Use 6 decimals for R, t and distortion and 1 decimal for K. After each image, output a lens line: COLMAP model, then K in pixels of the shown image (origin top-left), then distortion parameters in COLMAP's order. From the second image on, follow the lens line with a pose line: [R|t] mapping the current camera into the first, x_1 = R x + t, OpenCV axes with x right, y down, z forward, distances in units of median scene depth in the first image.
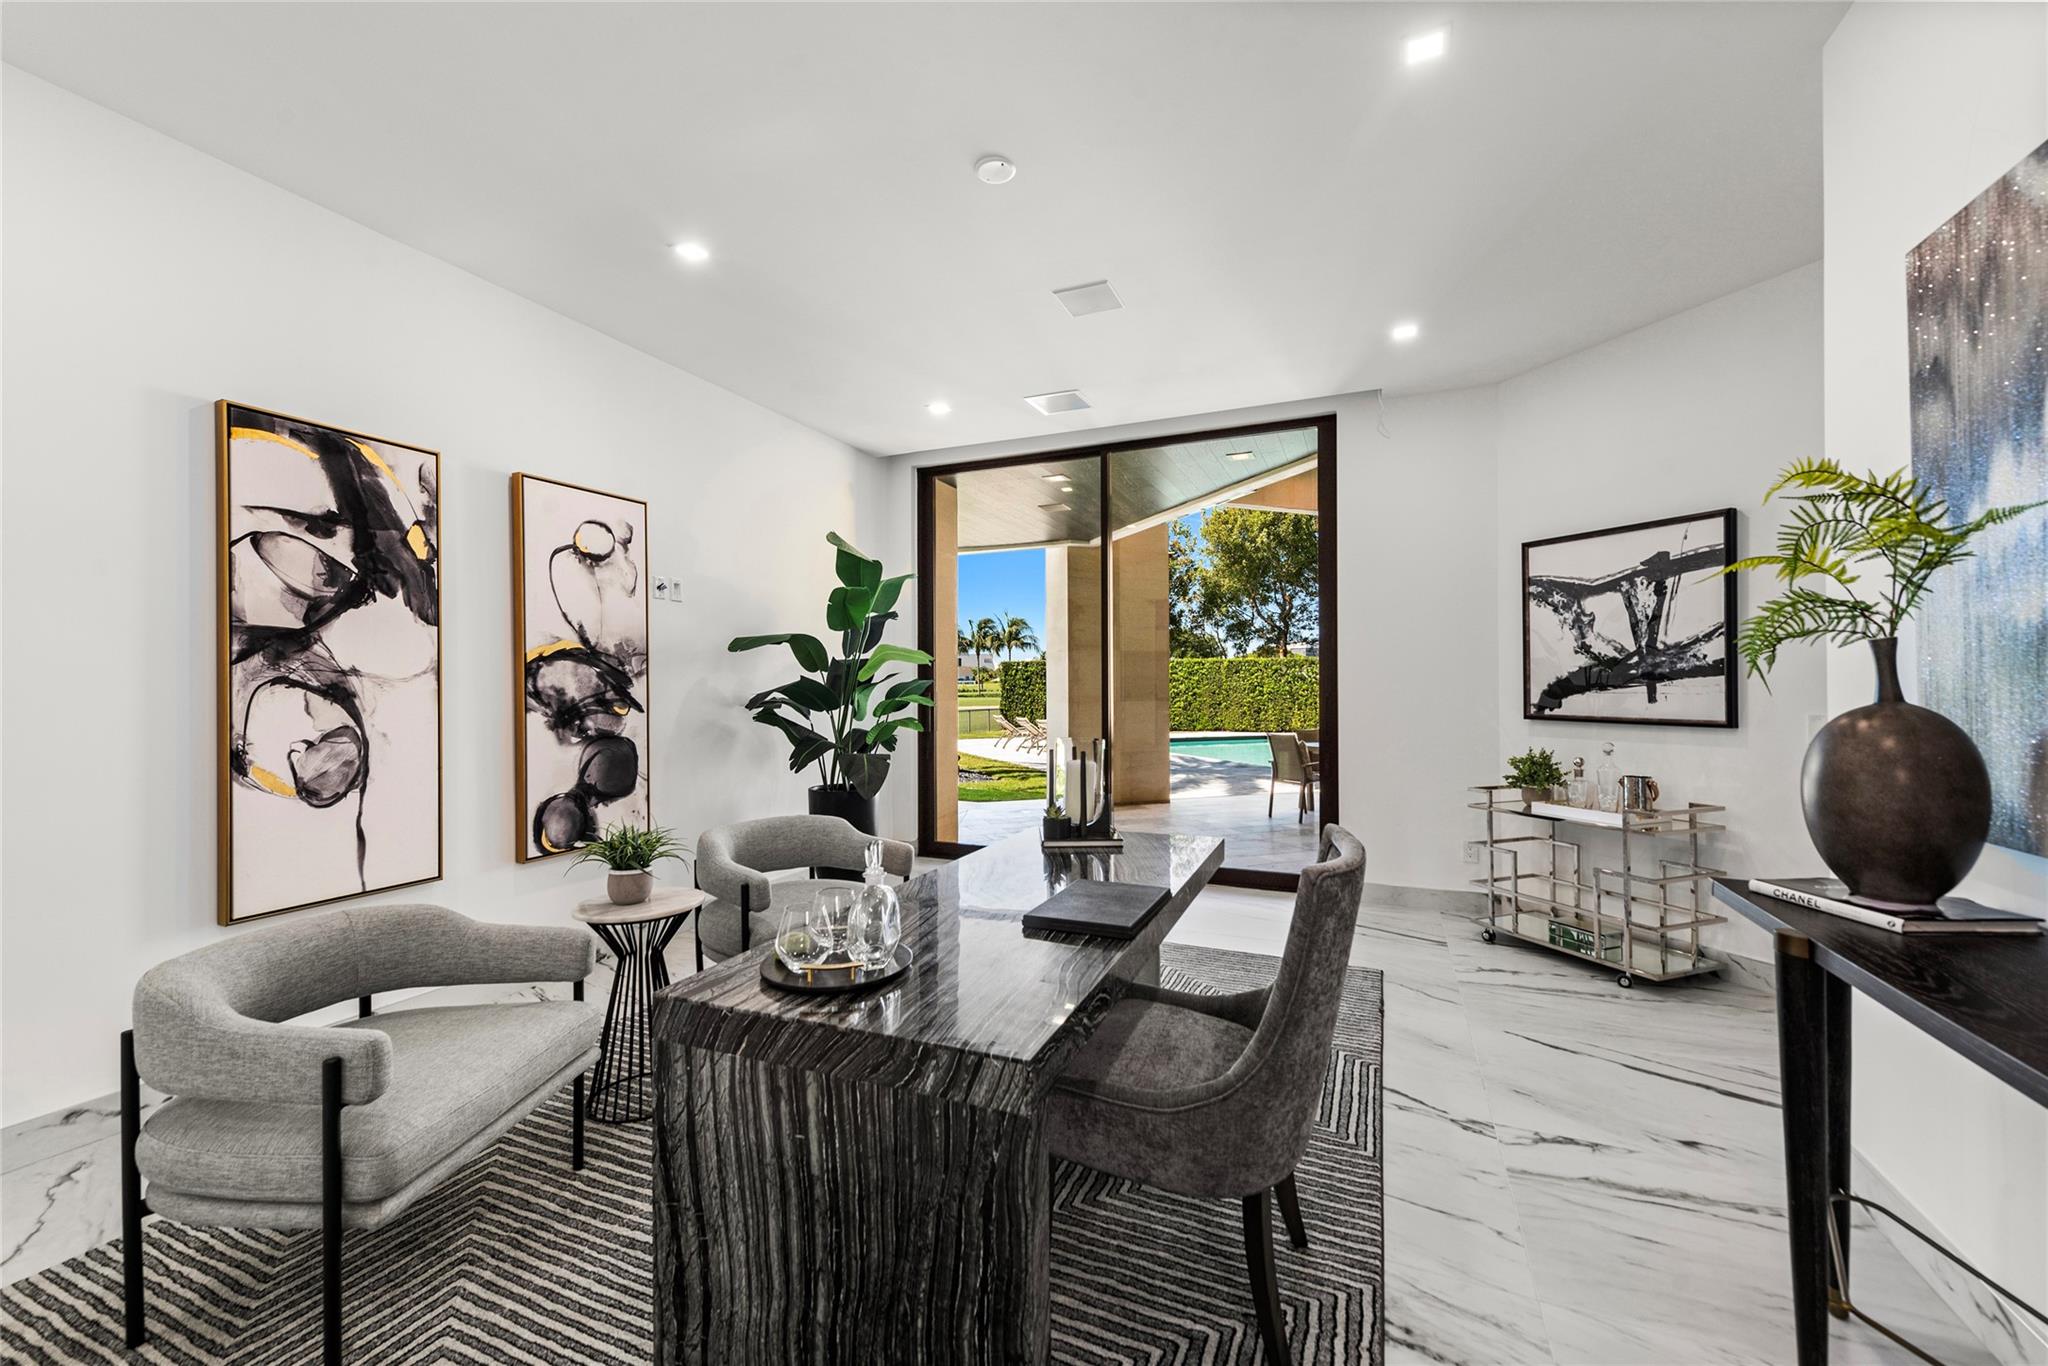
lens RADIAL K [[813.1, 0, 1036.4], [0, 813.1, 688.0], [0, 0, 1]] dist [0.021192, -0.006472]
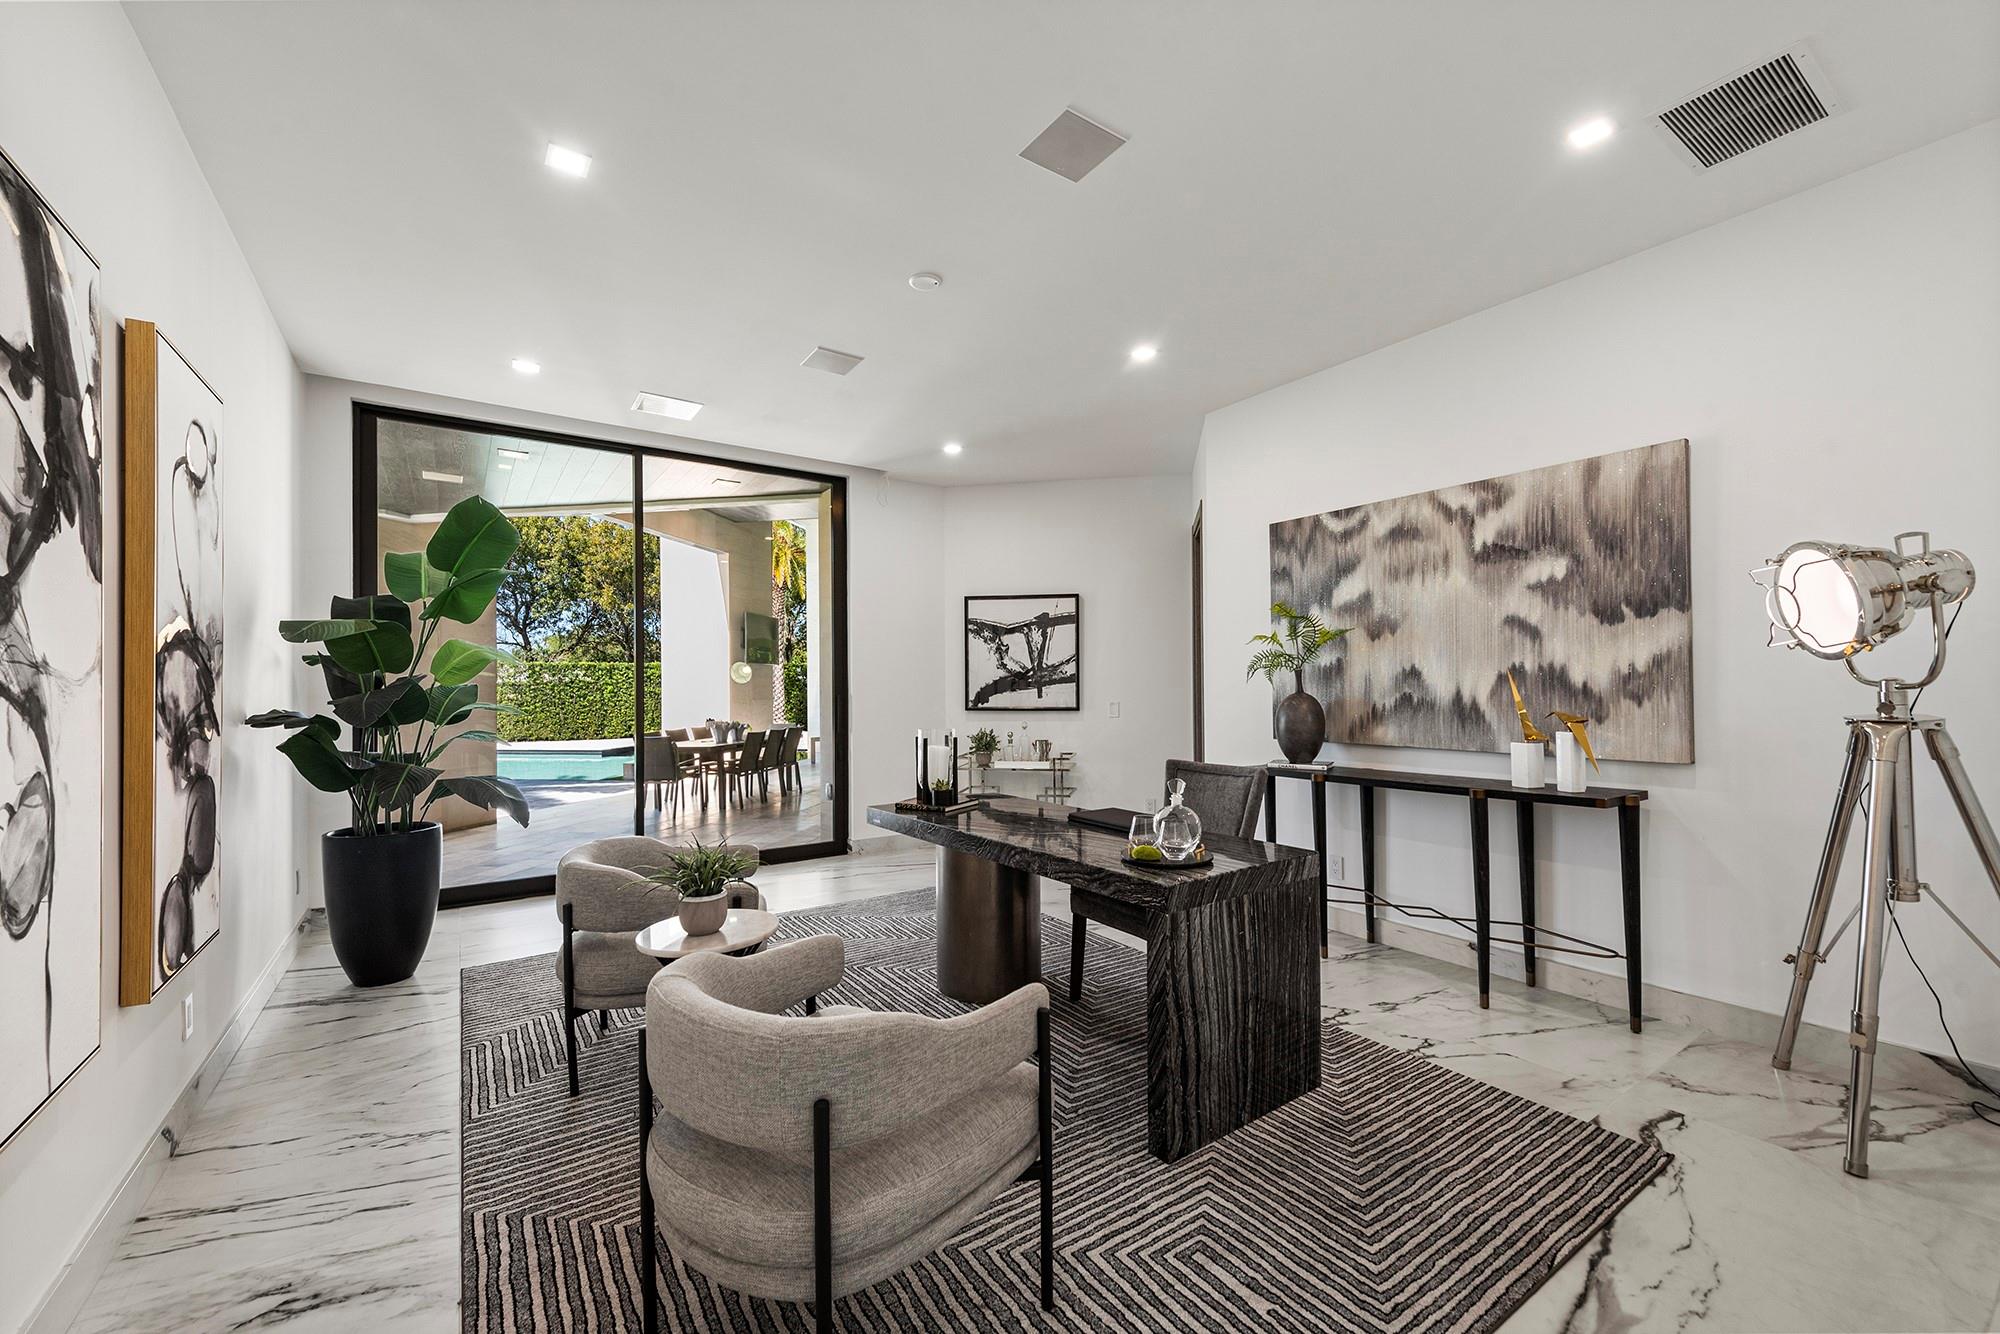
lens RADIAL K [[787.9, 0, 1007.4], [0, 787.9, 681.3], [0, 0, 1]] dist [0.017587, -0.004449]
pose [[0.528899, 0.005334, 0.848668, -0.707692], [0.008745, 0.999893, -0.011734, 0.001111], [-0.848640, 0.013628, 0.528796, 0.172895]]
